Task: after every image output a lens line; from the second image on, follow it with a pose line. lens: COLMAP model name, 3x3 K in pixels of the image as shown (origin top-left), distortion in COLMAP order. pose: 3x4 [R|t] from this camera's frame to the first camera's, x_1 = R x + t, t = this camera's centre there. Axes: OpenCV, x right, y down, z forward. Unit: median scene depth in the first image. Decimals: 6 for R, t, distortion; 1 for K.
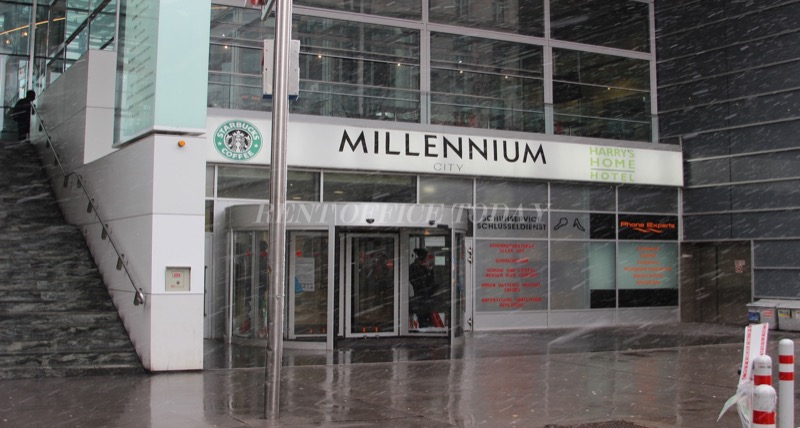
lens RADIAL K [[1037.5, 0, 400.0], [0, 1037.5, 214.0], [0, 0, 1]] dist [-0.116387, 0.023001]
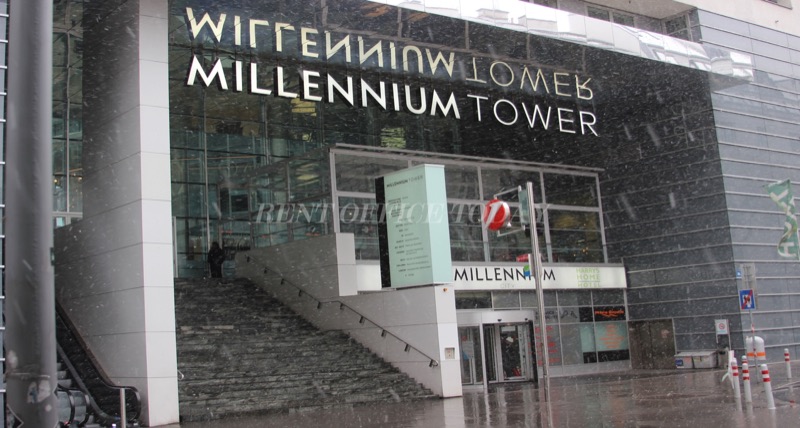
lens RADIAL K [[975.5, 0, 400.0], [0, 975.5, 214.0], [0, 0, 1]] dist [-0.064083, 0.000230]
pose [[0.988798, -0.033819, 0.145377, -0.341097], [0.046286, 0.995453, -0.083249, -0.034652], [-0.141901, 0.089045, 0.985868, -0.562456]]
